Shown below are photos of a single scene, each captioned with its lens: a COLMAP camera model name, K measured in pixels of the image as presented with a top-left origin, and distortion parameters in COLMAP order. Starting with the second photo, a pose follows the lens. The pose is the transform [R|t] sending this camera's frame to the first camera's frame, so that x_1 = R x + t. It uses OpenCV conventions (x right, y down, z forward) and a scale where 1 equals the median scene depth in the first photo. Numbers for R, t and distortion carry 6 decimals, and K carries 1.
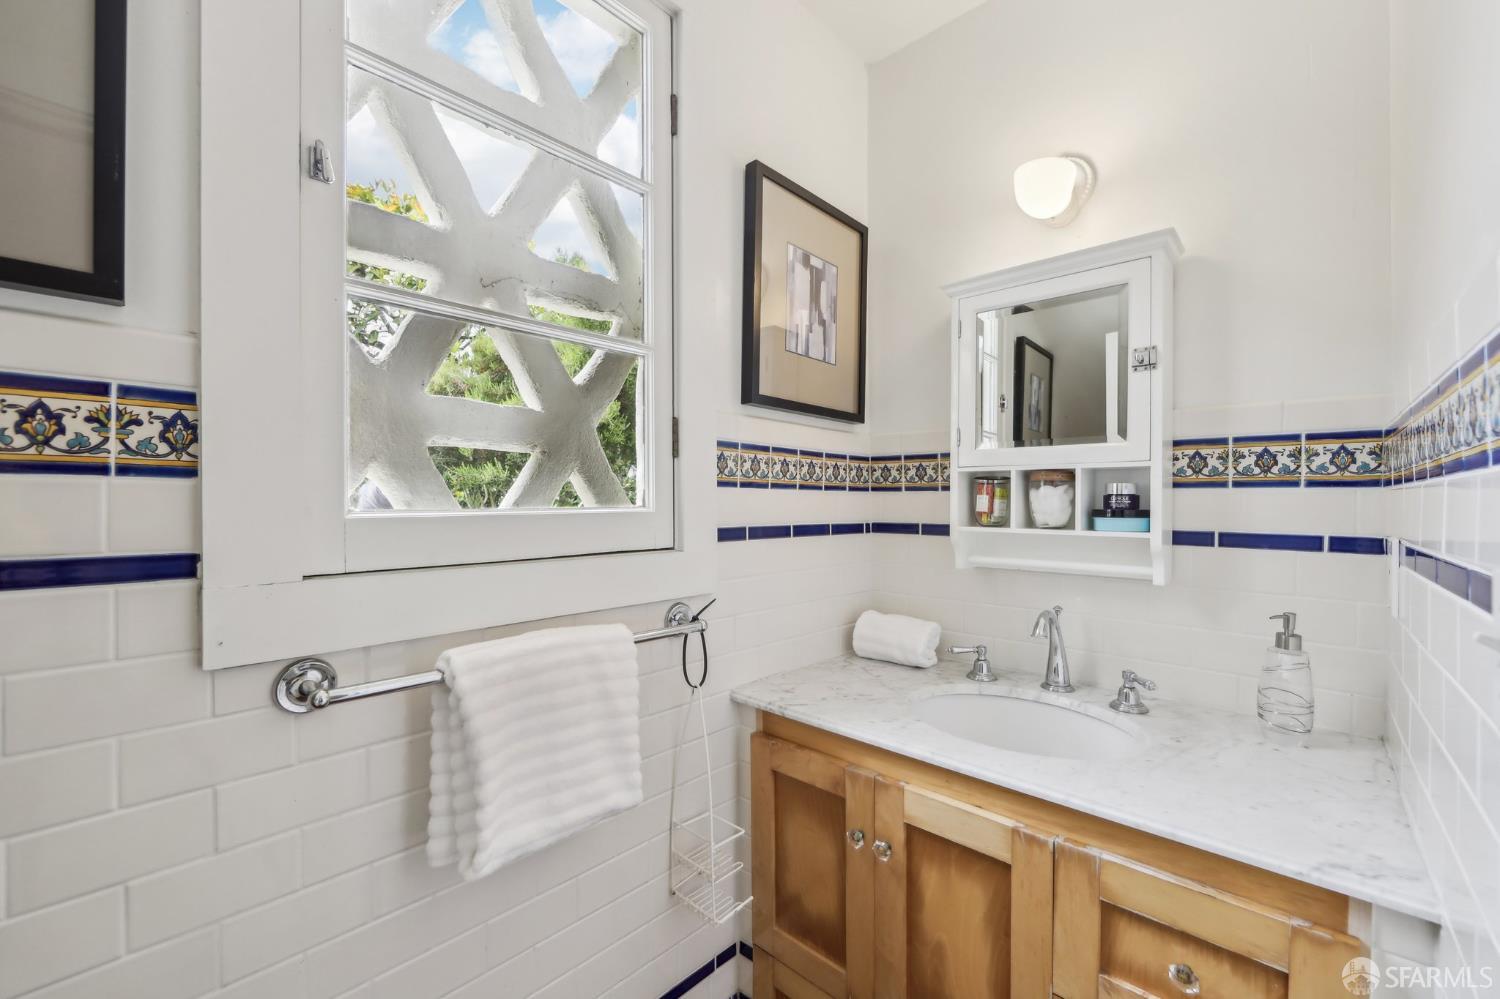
lens RADIAL K [[596.9, 0, 750.3], [0, 596.9, 503.7], [0, 0, 1]] dist [-0.000752, 0.000165]
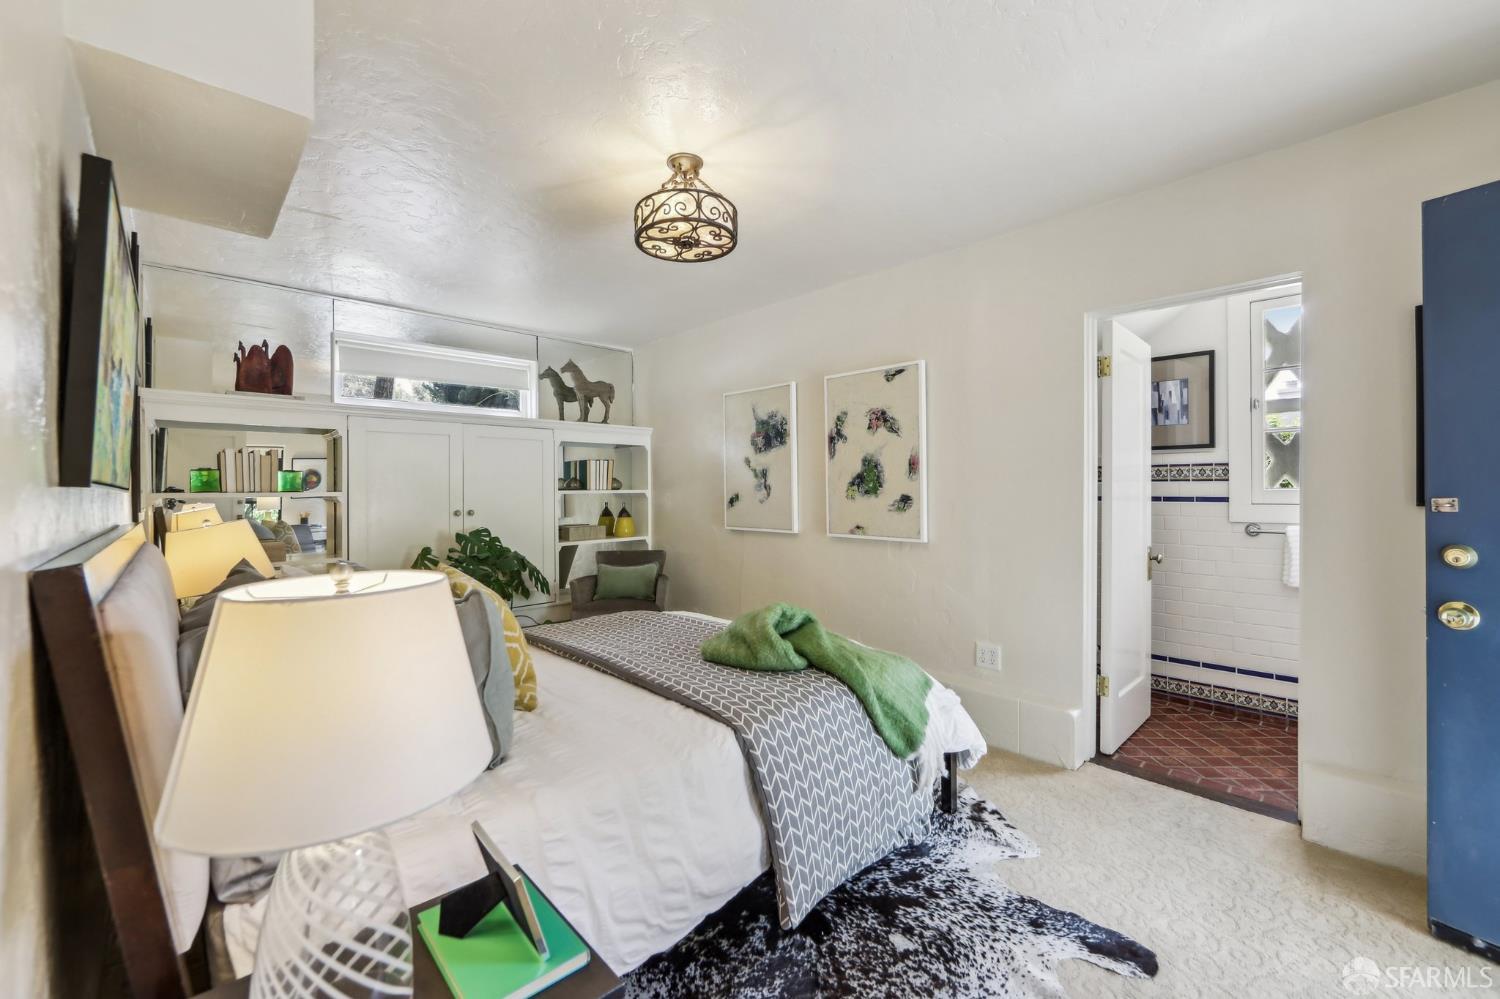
lens RADIAL K [[596.9, 0, 750.3], [0, 596.9, 494.1], [0, 0, 1]] dist [-0.000752, 0.000165]
pose [[-0.057339, 0.003535, -0.998349, 4.017525], [-0.002011, 0.999991, 0.003656, 0.049984], [0.998353, 0.002217, -0.057331, -2.517723]]
